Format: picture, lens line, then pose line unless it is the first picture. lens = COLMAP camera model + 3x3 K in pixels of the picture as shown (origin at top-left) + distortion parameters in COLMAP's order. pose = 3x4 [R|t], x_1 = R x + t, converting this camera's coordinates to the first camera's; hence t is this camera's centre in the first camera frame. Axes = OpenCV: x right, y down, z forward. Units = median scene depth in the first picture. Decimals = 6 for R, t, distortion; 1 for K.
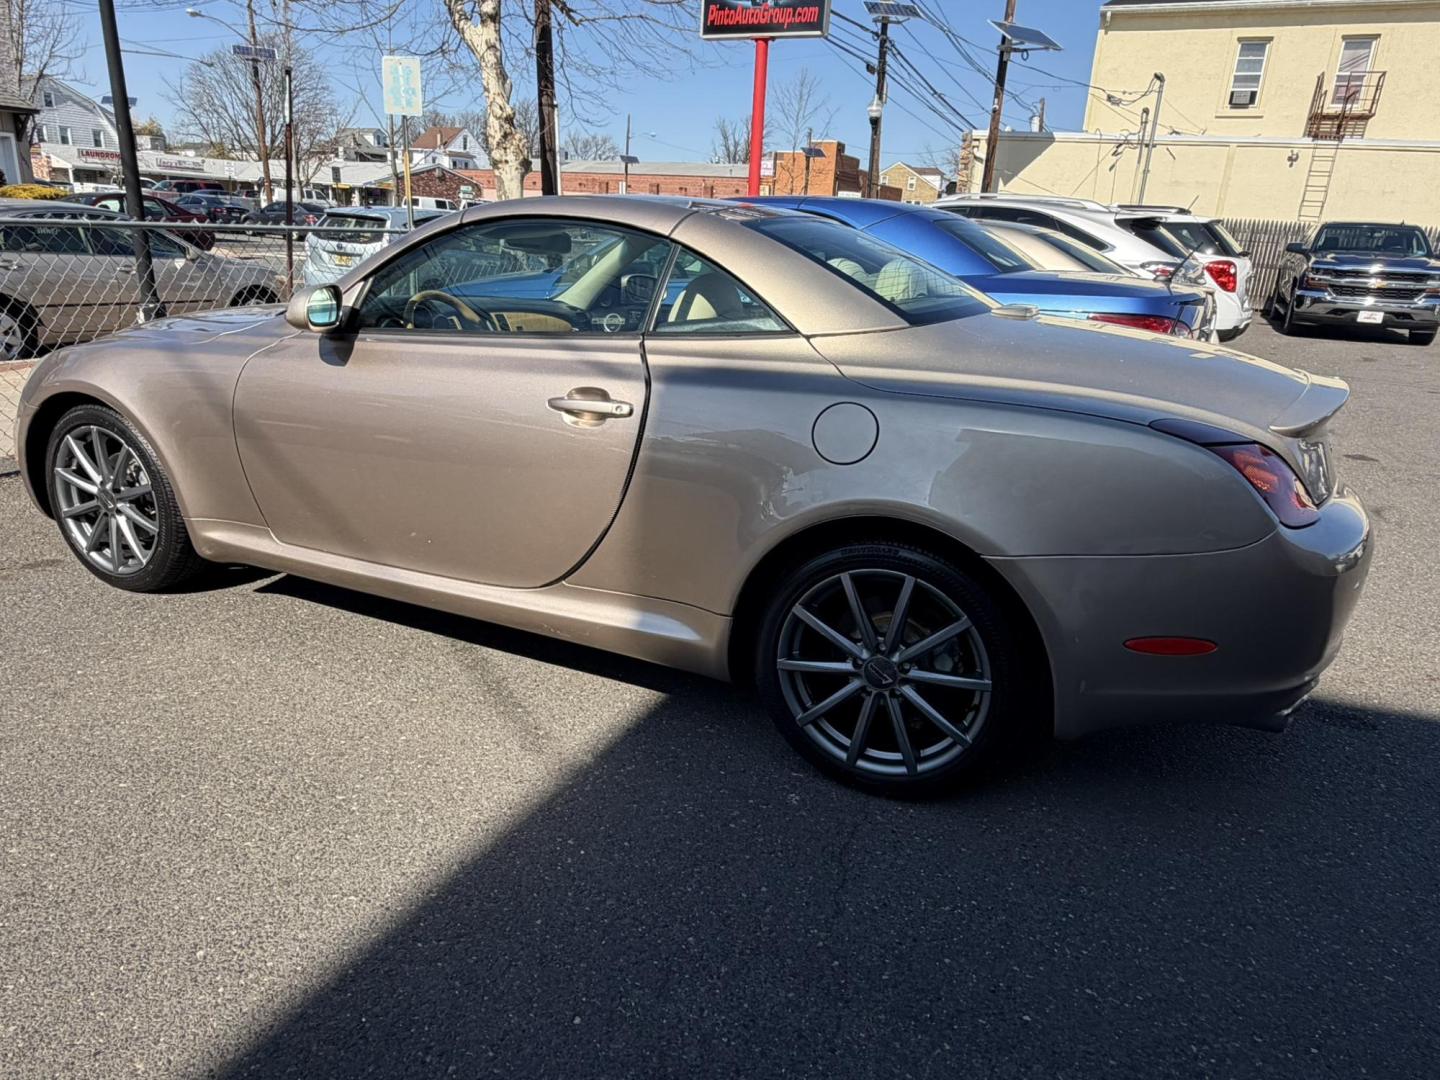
lens RADIAL K [[958.9, 0, 705.9], [0, 958.9, 548.0], [0, 0, 1]] dist [-0.003625, 0.001722]
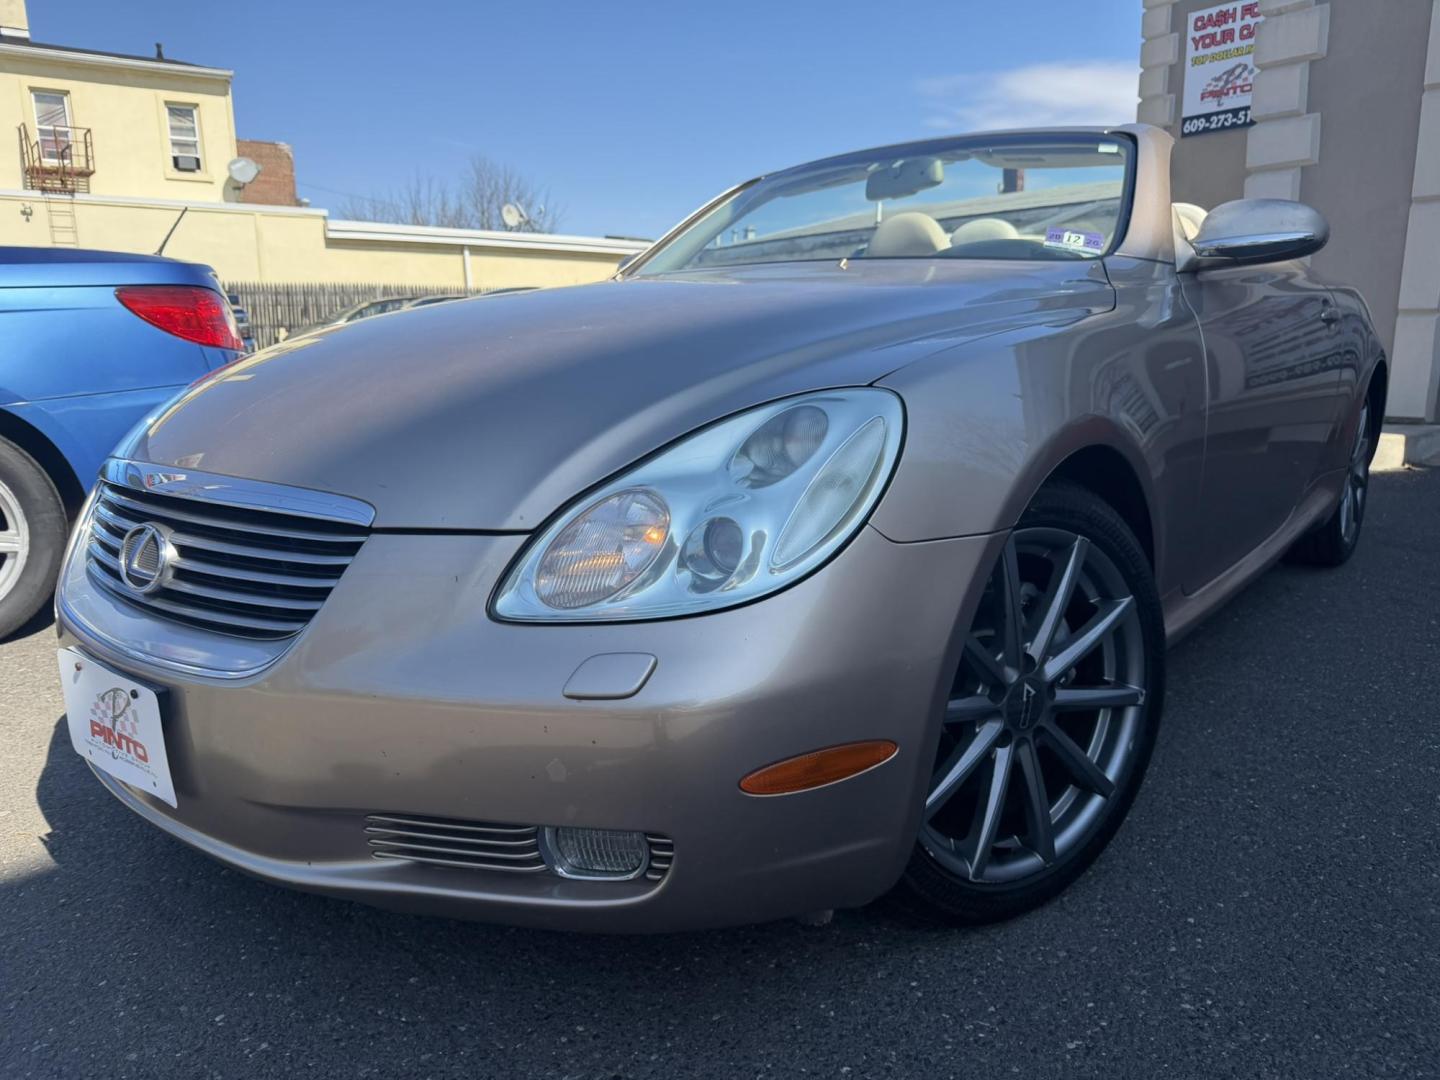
lens RADIAL K [[1038.4, 0, 717.8], [0, 1038.4, 537.4], [0, 0, 1]] dist [0.003331, -0.020448]
pose [[0.430042, -0.232213, 0.872434, -0.021392], [0.323933, 0.941696, 0.090974, -0.000729], [-0.842693, 0.243487, 0.480190, 0.068396]]
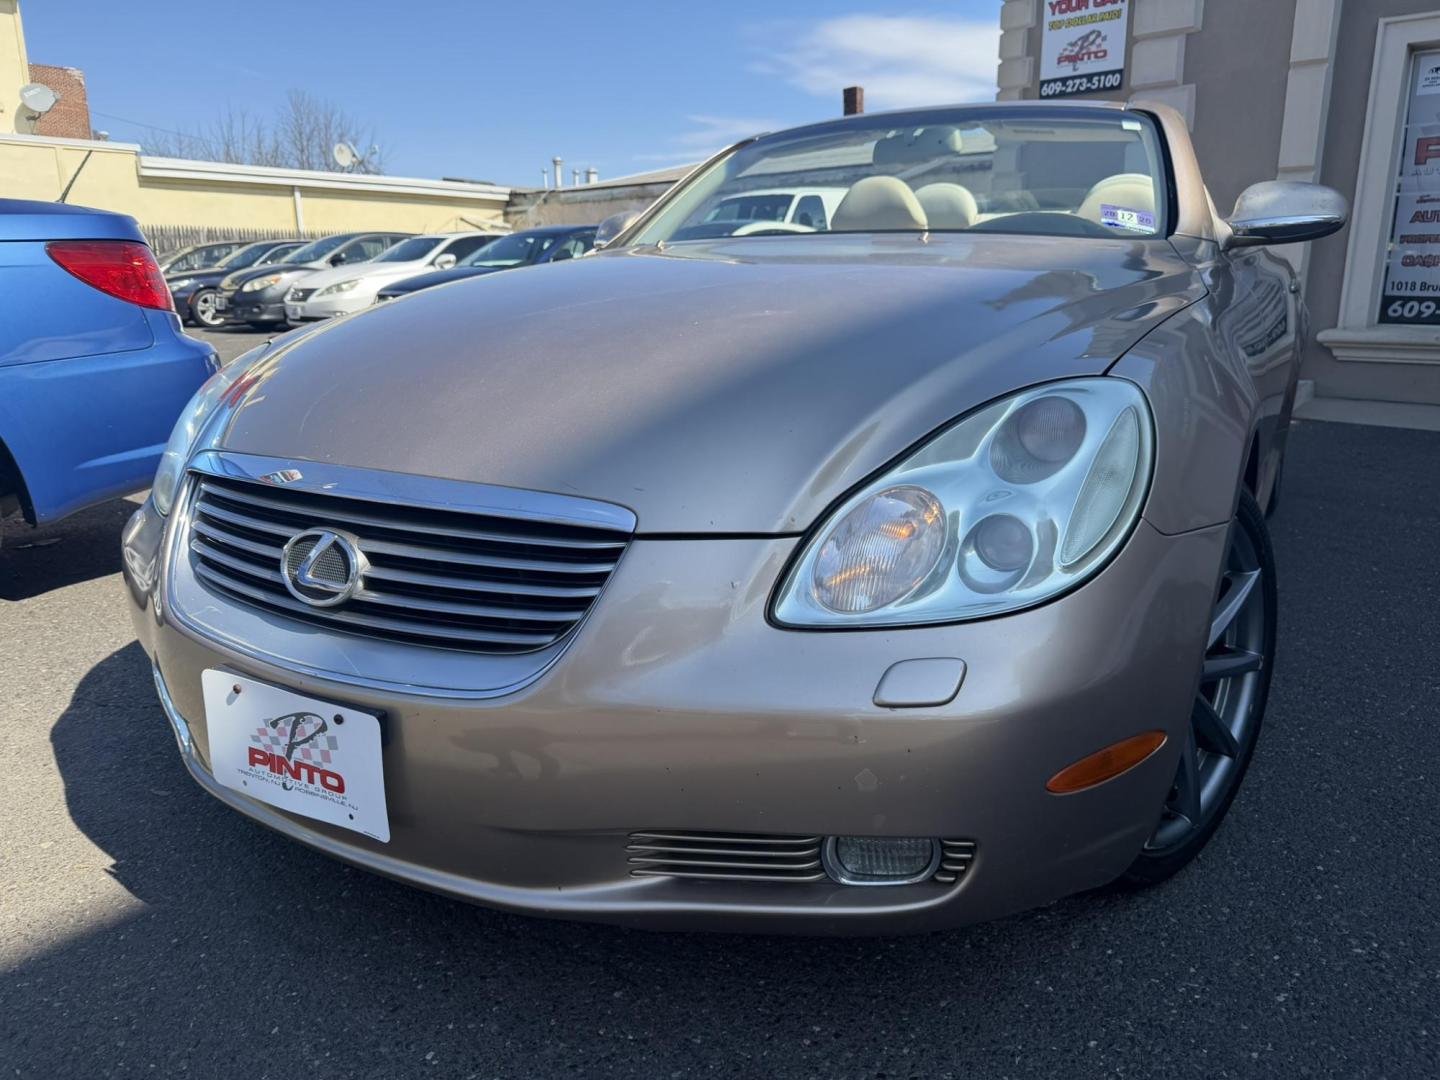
lens RADIAL K [[1038.4, 0, 717.1], [0, 1038.4, 532.2], [0, 0, 1]] dist [0.003331, -0.020448]
pose [[0.284970, -0.278539, 0.917174, -0.027780], [0.325452, 0.928123, 0.180745, -0.010893], [-0.901595, 0.246989, 0.355138, 0.089477]]
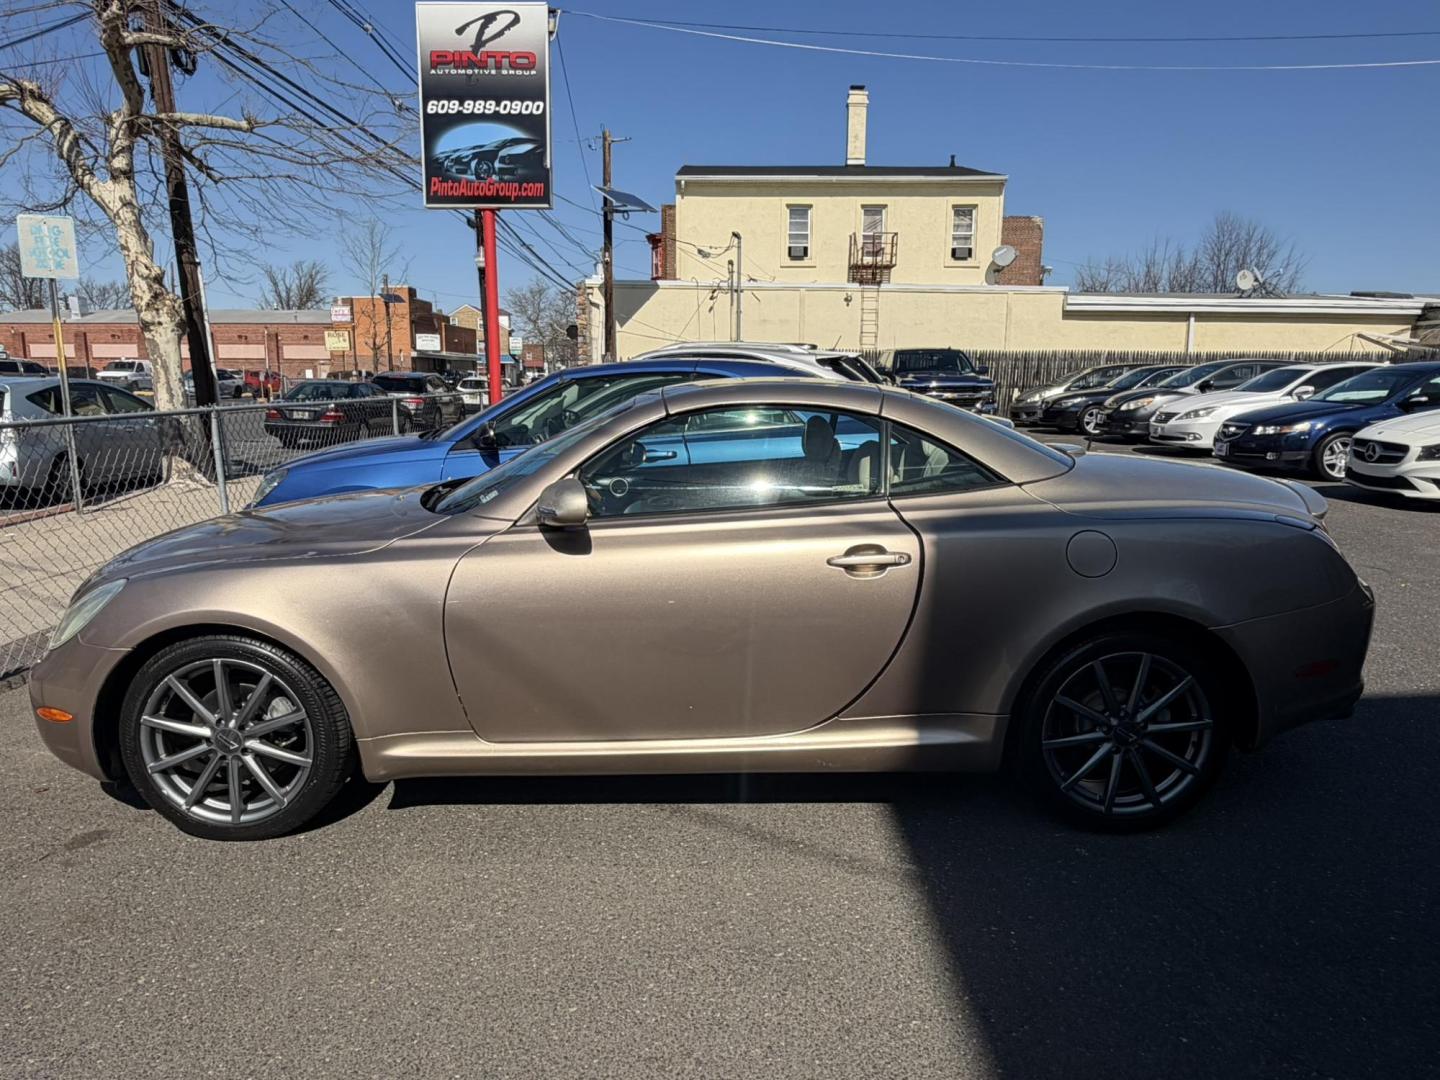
lens RADIAL K [[958.9, 0, 703.3], [0, 958.9, 558.9], [0, 0, 1]] dist [-0.003625, 0.001722]
pose [[0.906117, -0.127875, 0.403237, -0.093028], [0.175788, 0.980840, -0.083969, -0.010390], [-0.384774, 0.146970, 0.911235, 0.001063]]
